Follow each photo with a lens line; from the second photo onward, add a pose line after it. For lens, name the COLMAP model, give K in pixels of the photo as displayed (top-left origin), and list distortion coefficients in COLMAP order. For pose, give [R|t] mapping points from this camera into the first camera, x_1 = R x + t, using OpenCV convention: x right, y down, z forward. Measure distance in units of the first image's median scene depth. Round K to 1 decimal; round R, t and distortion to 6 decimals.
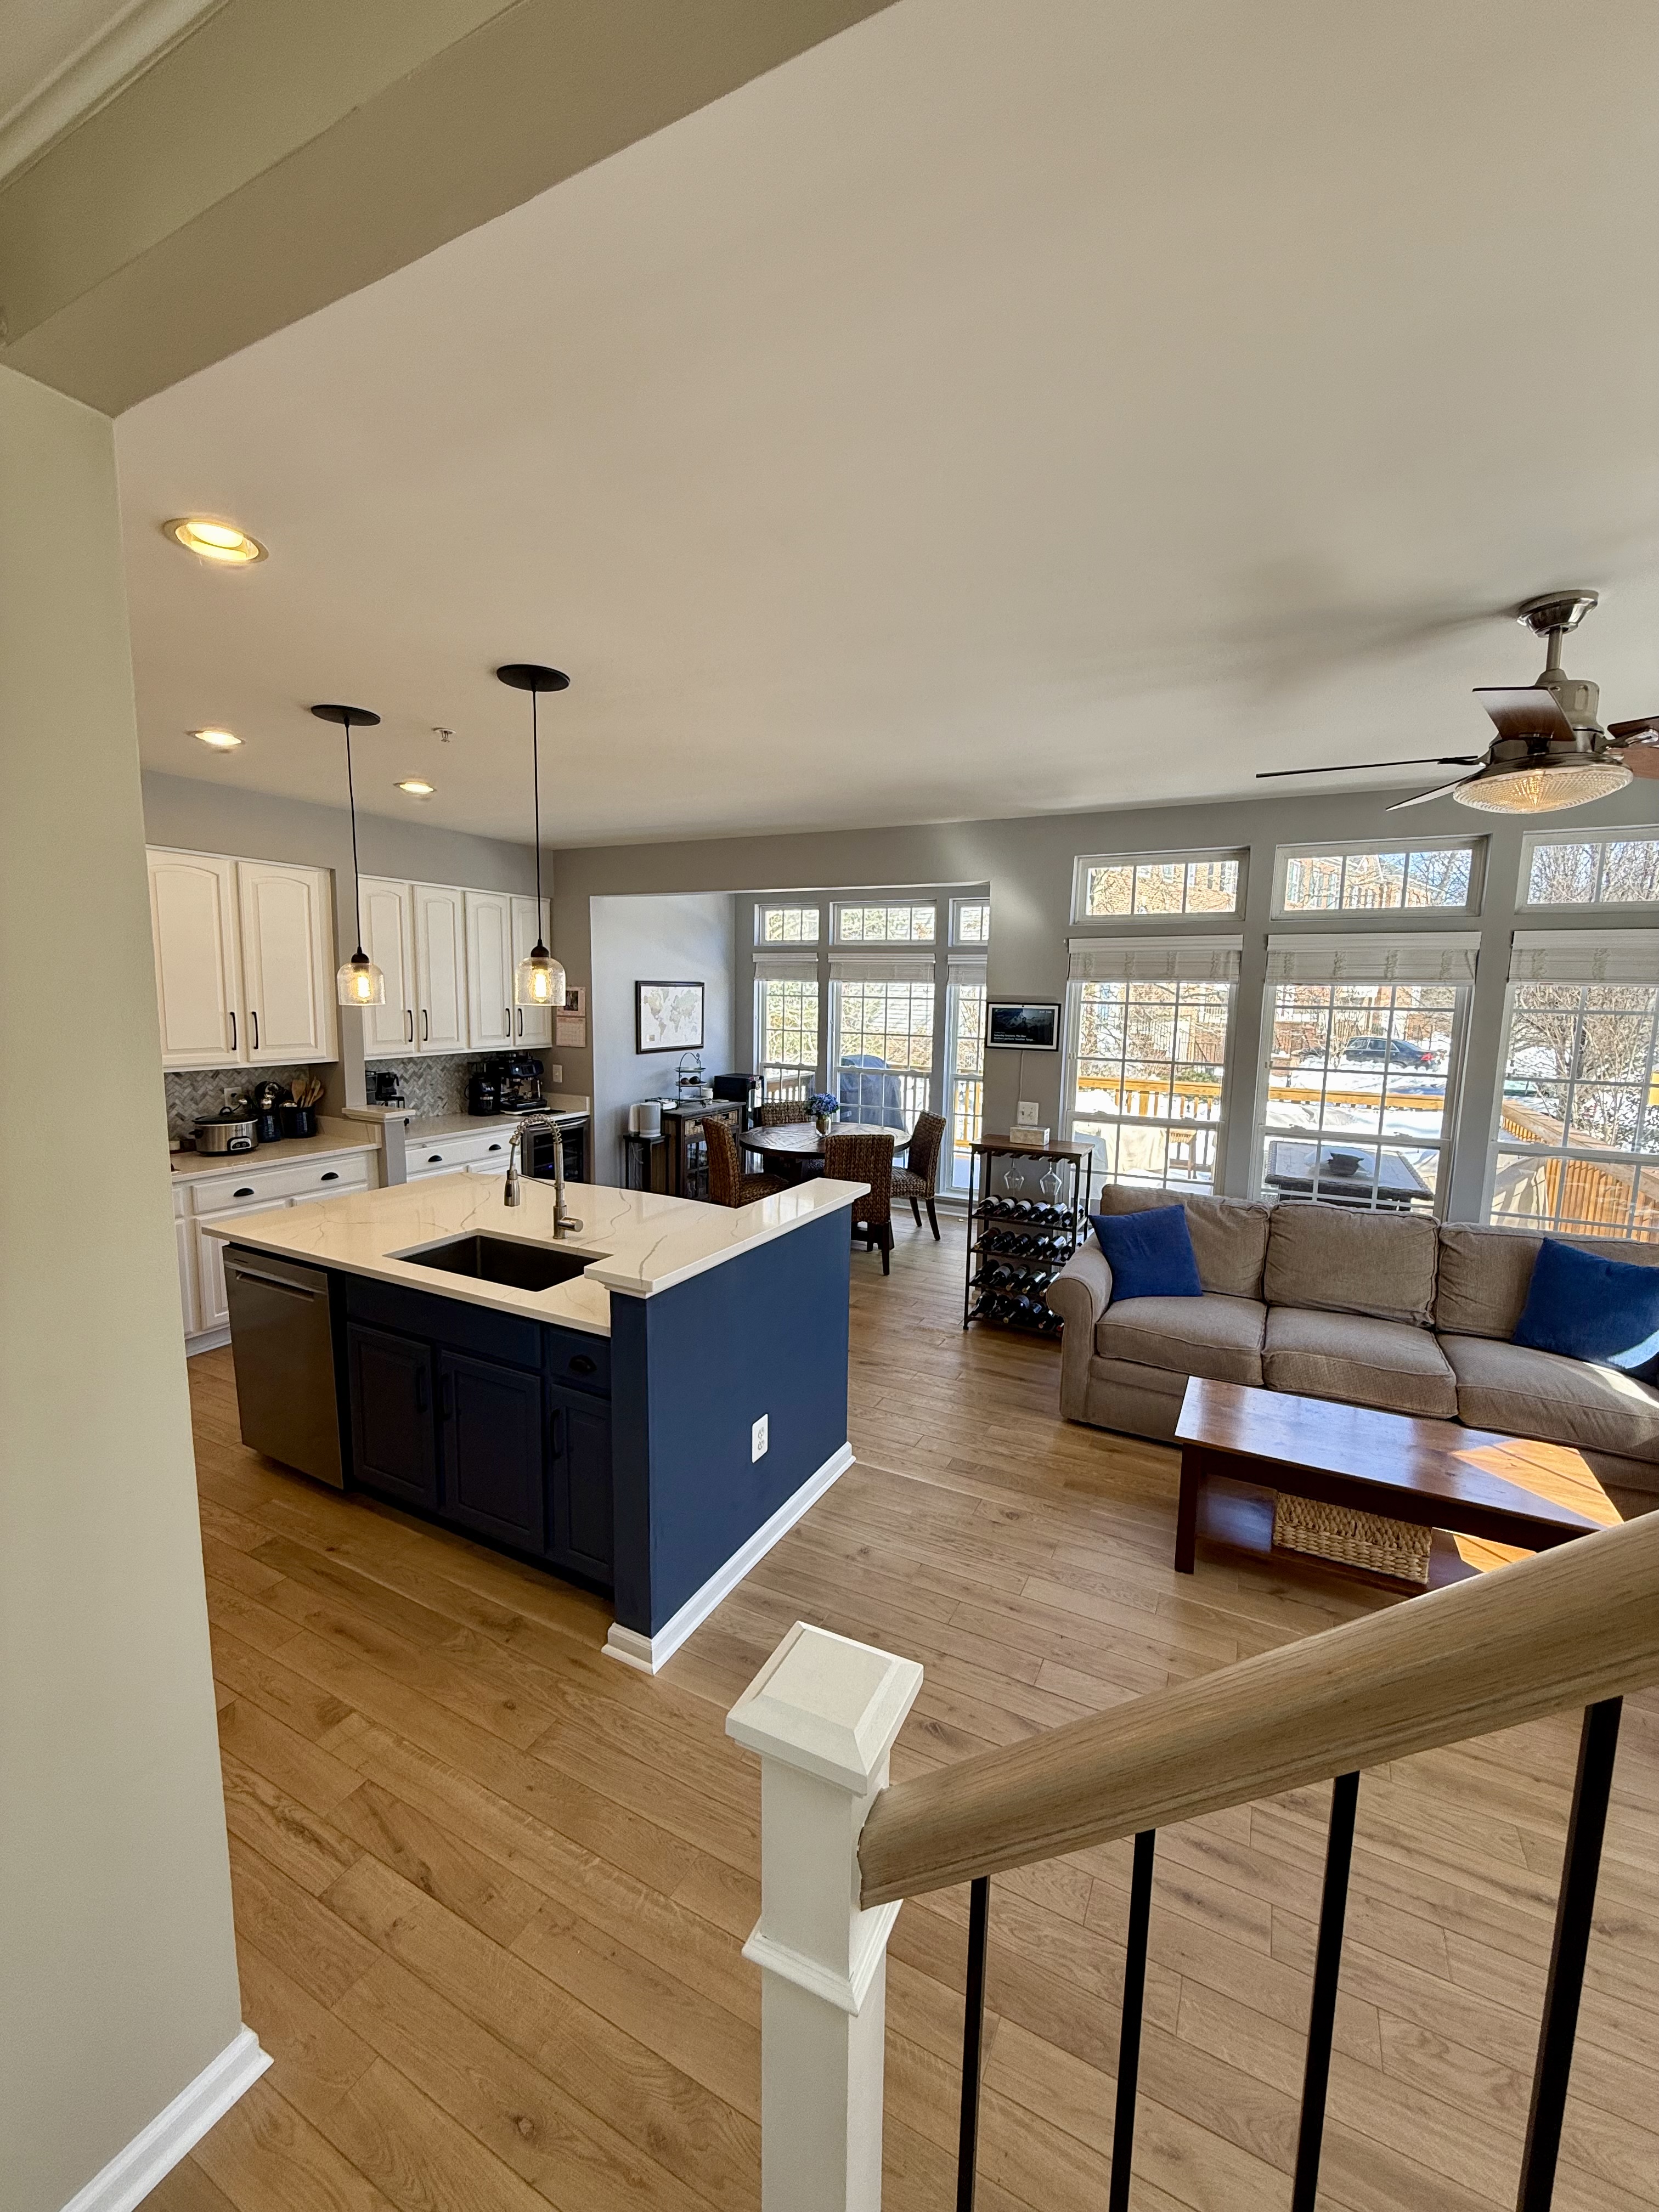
lens RADIAL K [[882.0, 0, 830.5], [0, 882.0, 1102.3], [0, 0, 1]] dist [-0.000921, 0.000402]
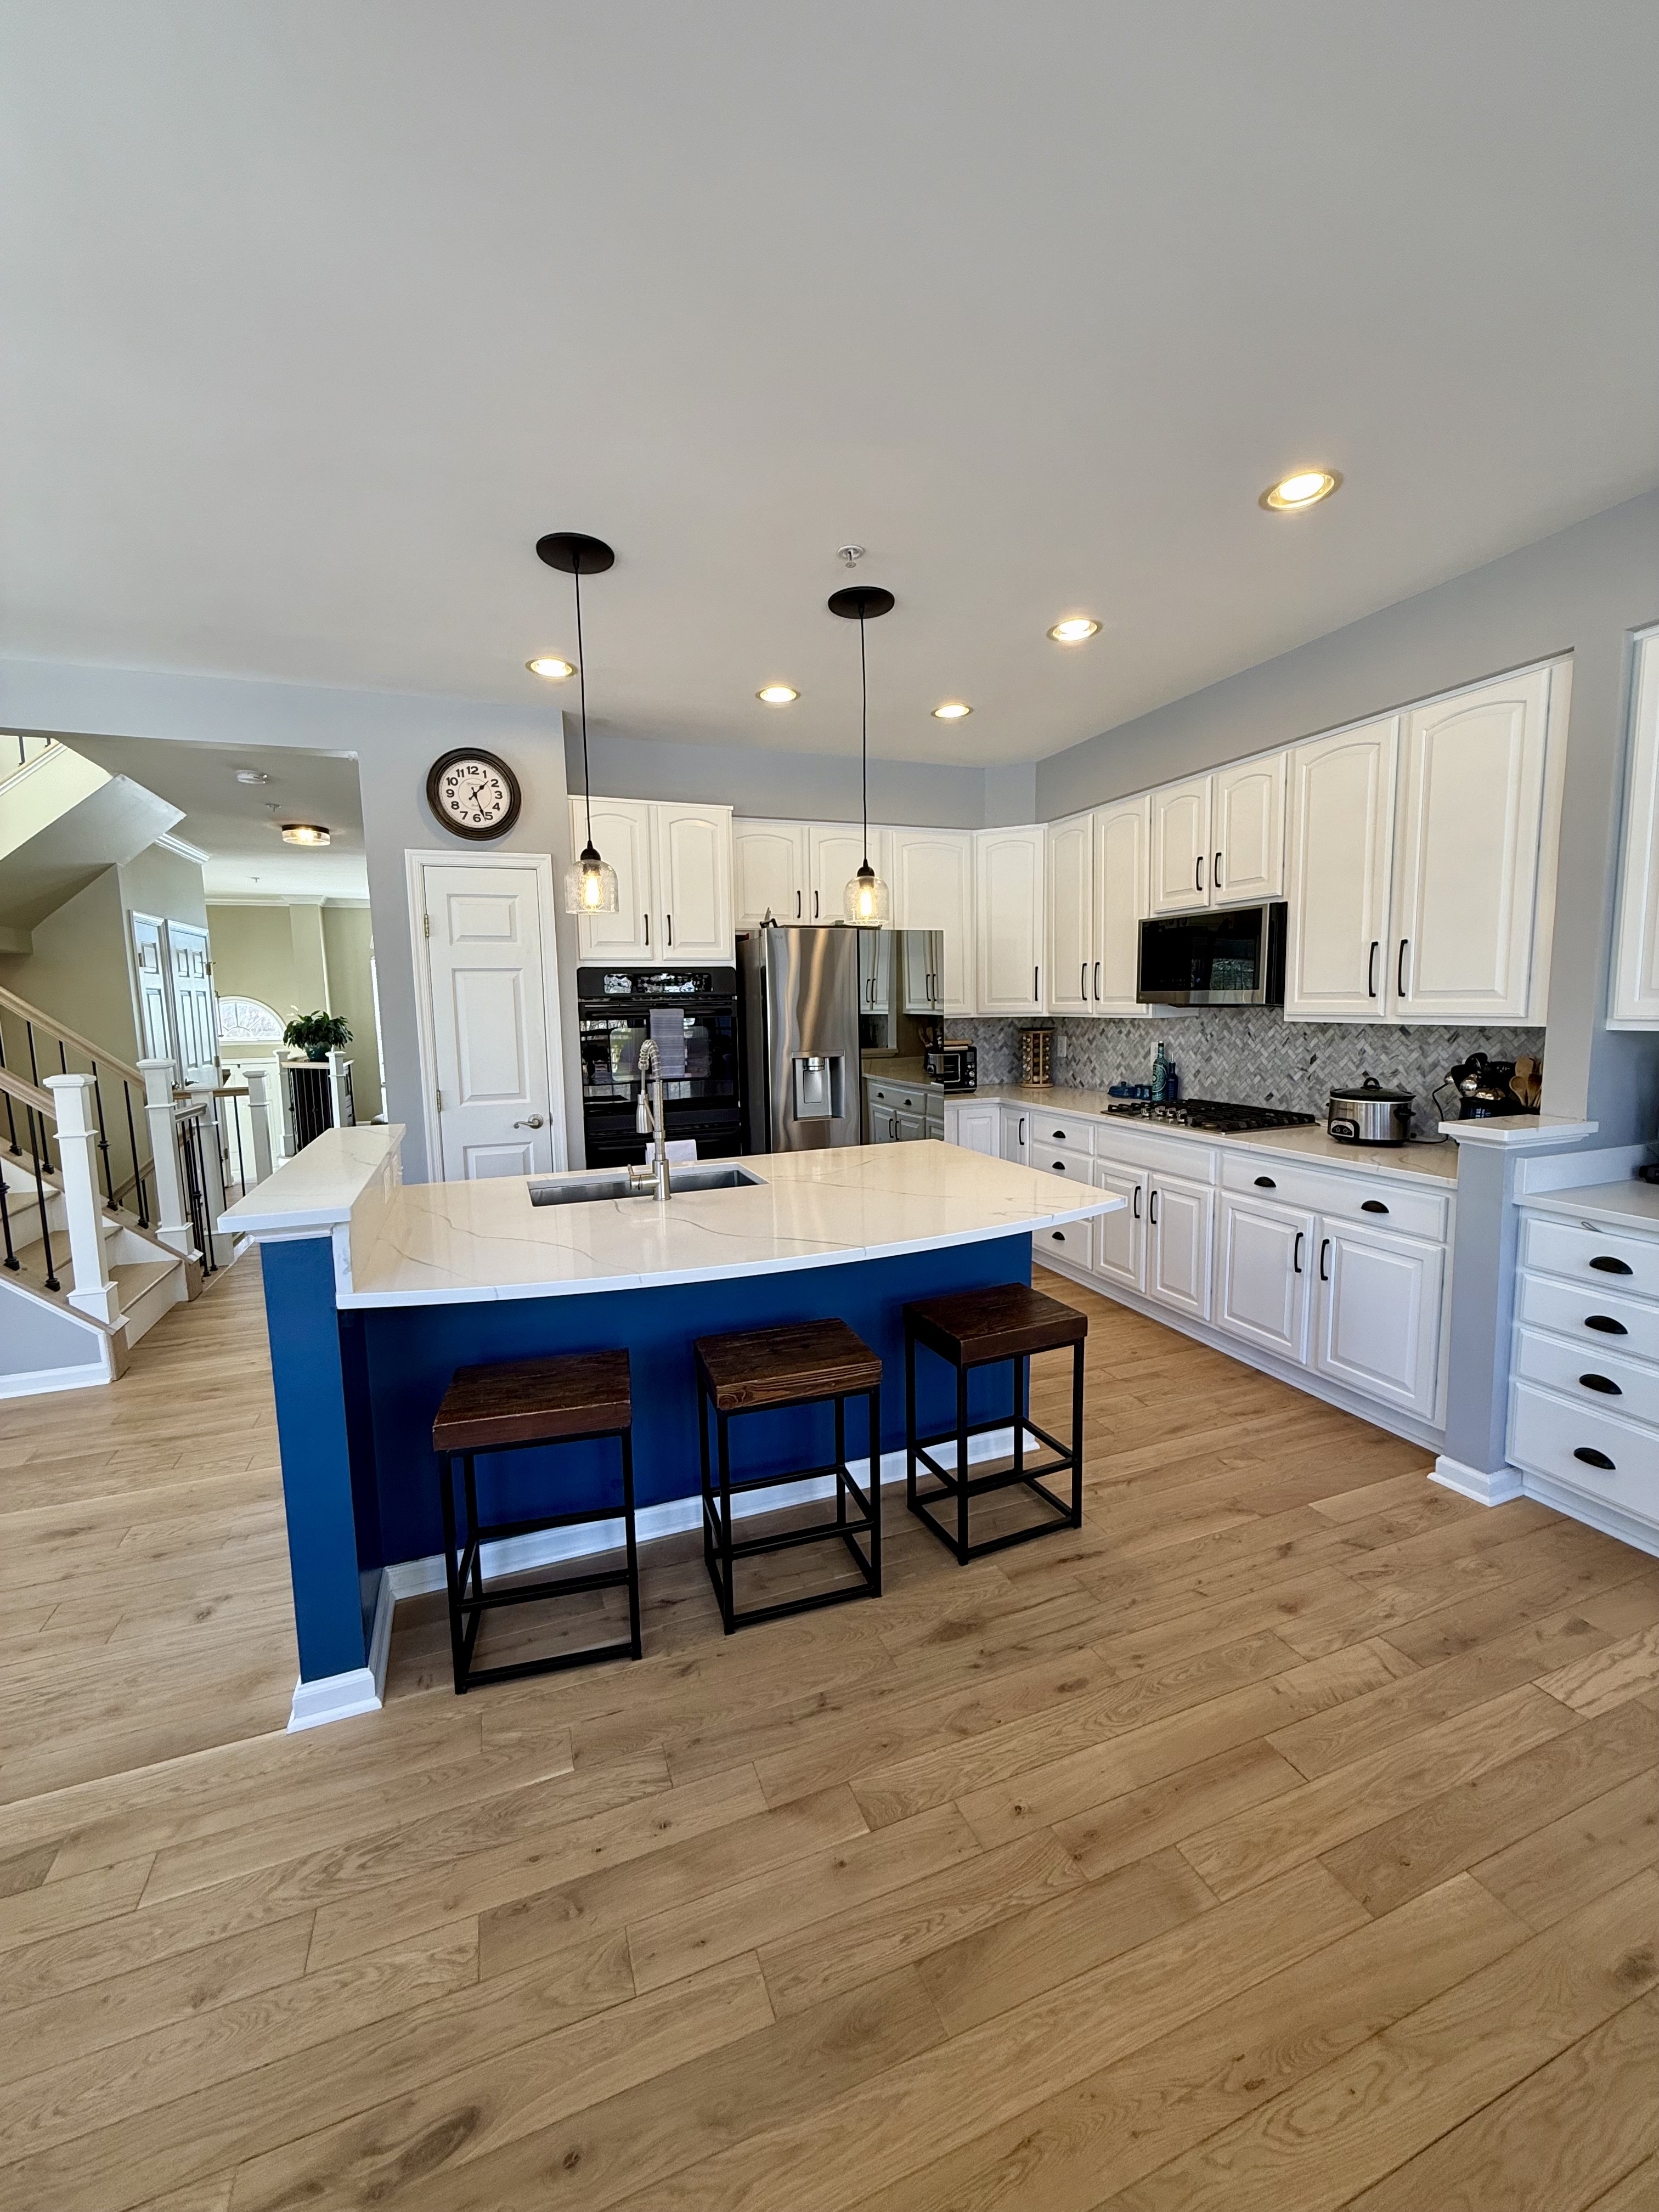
lens RADIAL K [[882.0, 0, 830.5], [0, 882.0, 1104.1], [0, 0, 1]] dist [-0.000921, 0.000402]
pose [[-0.663918, 0.081336, -0.743369, 0.127177], [-0.088864, 0.978443, 0.186422, -0.065366], [0.742507, 0.189827, -0.642378, 1.100973]]
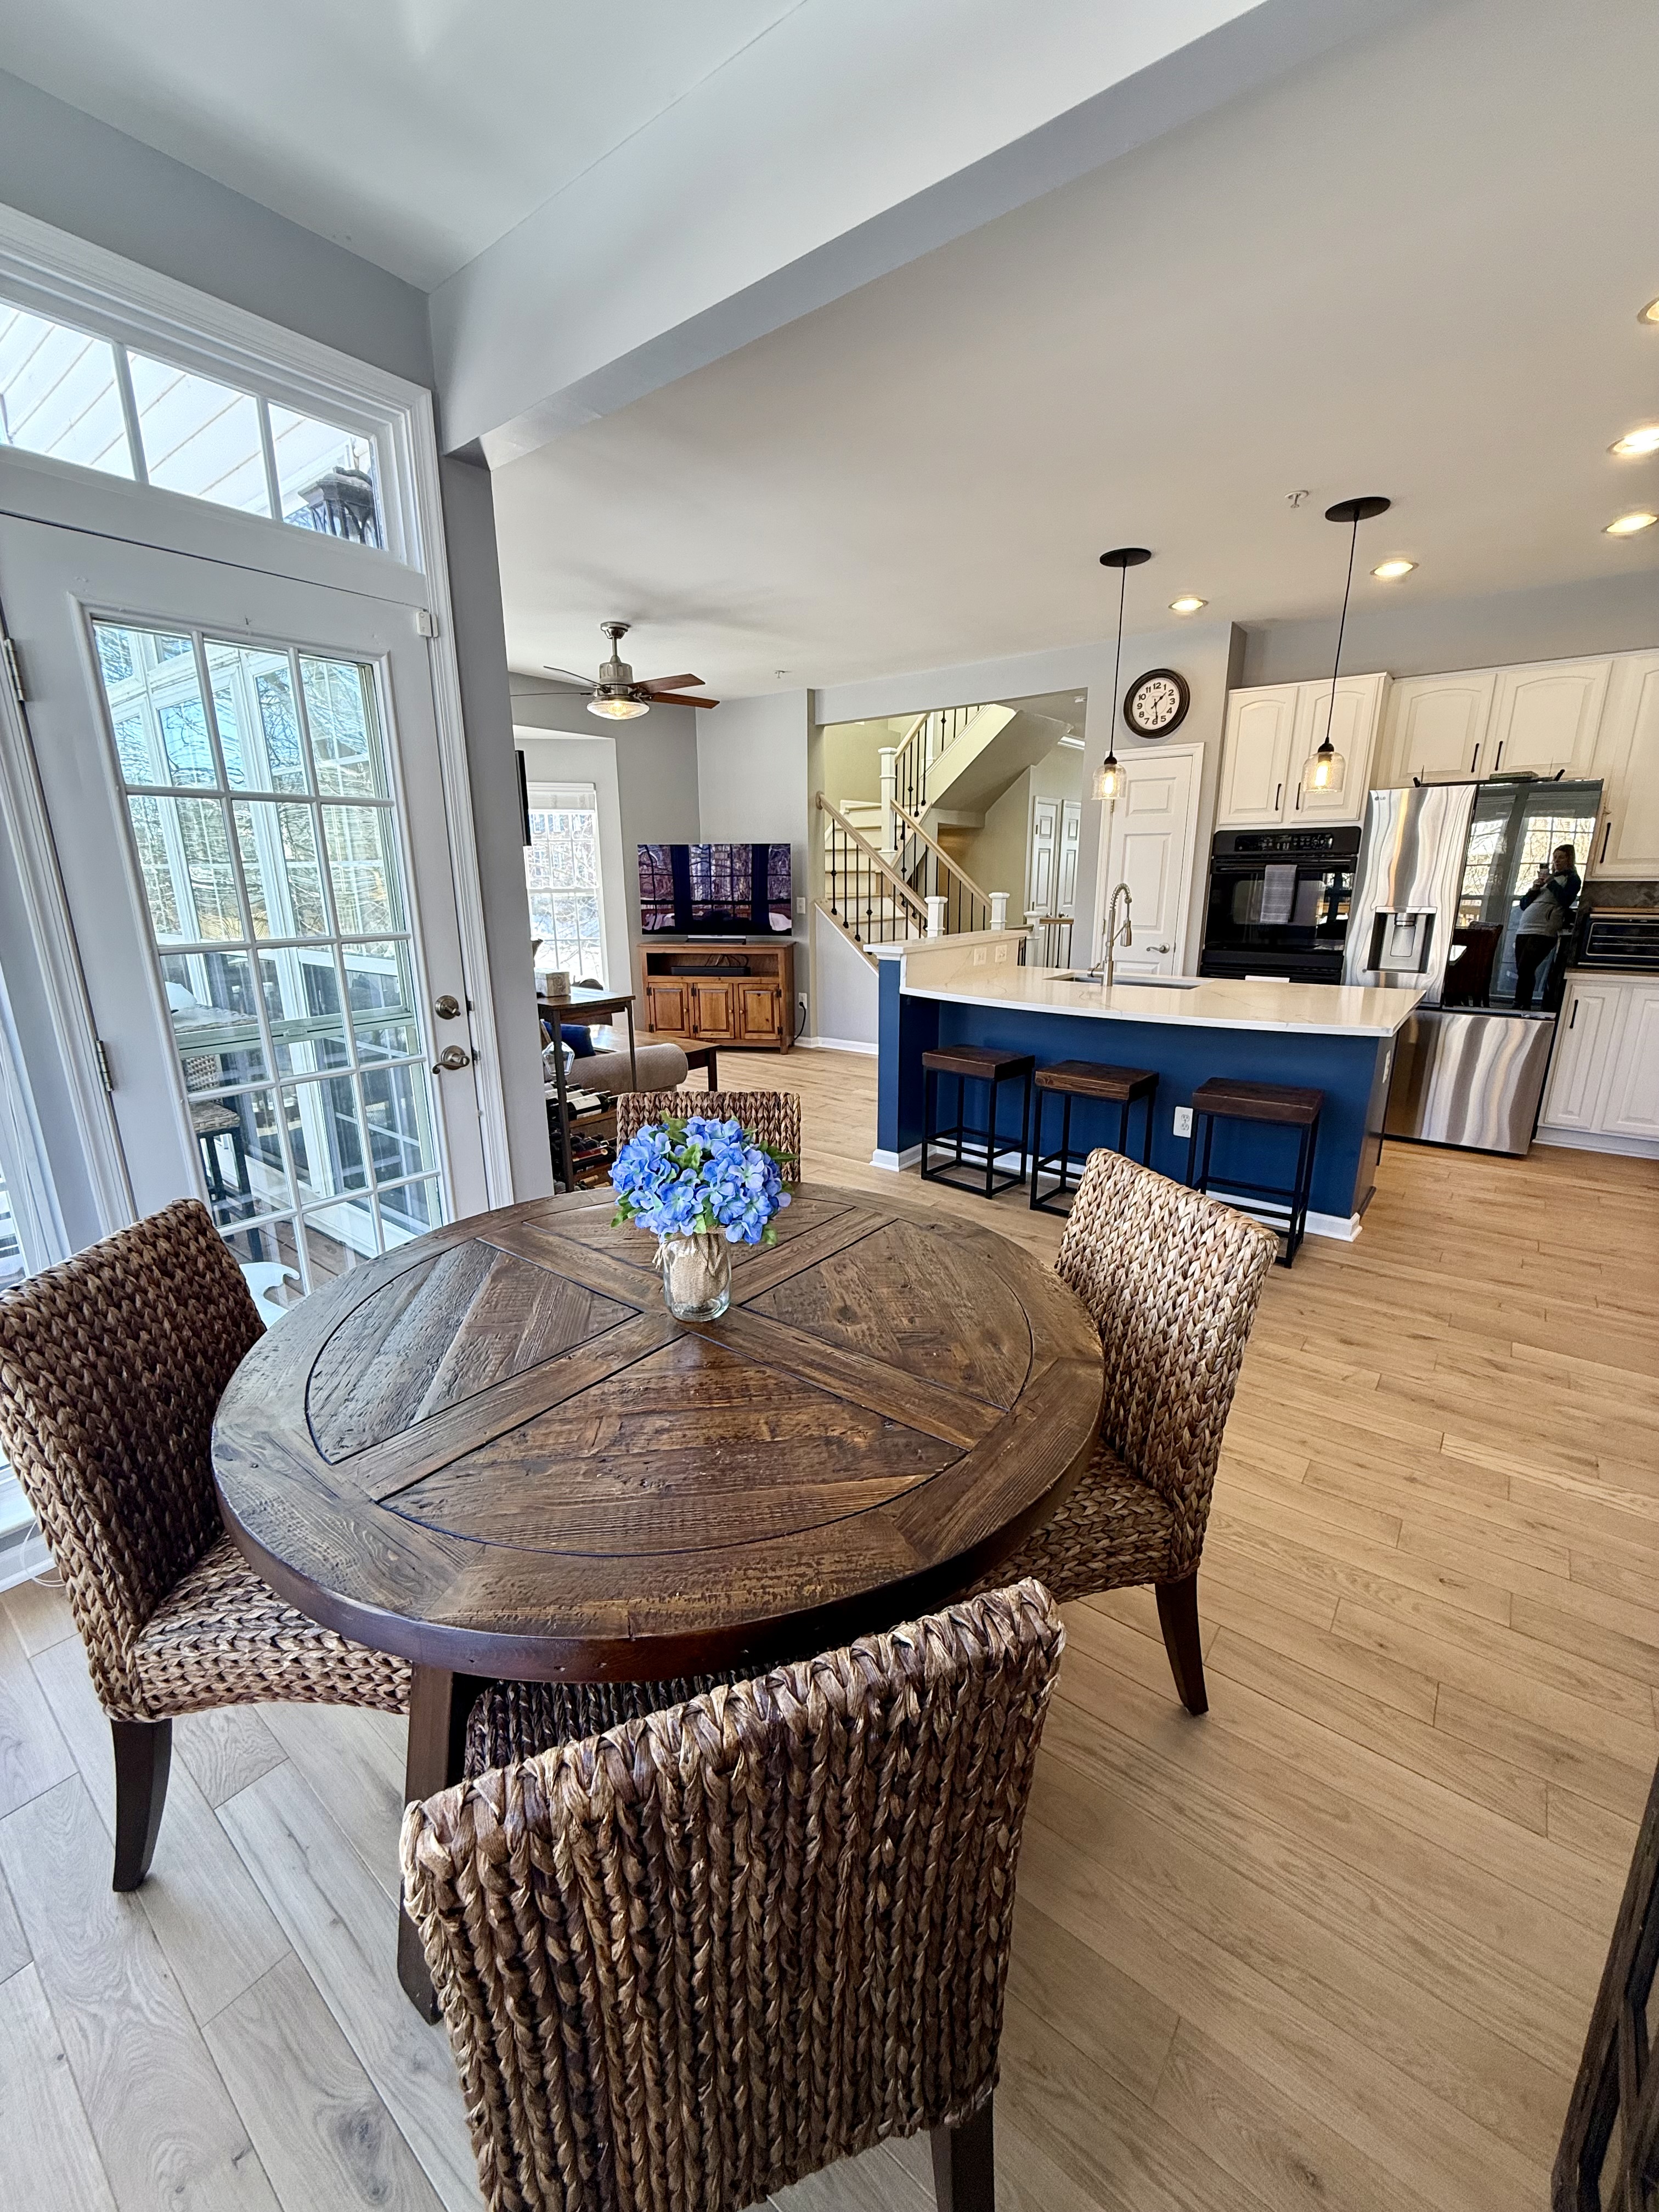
lens RADIAL K [[882.0, 0, 827.0], [0, 882.0, 1102.5], [0, 0, 1]] dist [-0.000921, 0.000402]
pose [[-0.981921, -0.059350, 0.179747, -0.100180], [0.012653, 0.926872, 0.375163, -0.119487], [-0.188869, 0.370655, -0.909364, 1.569950]]
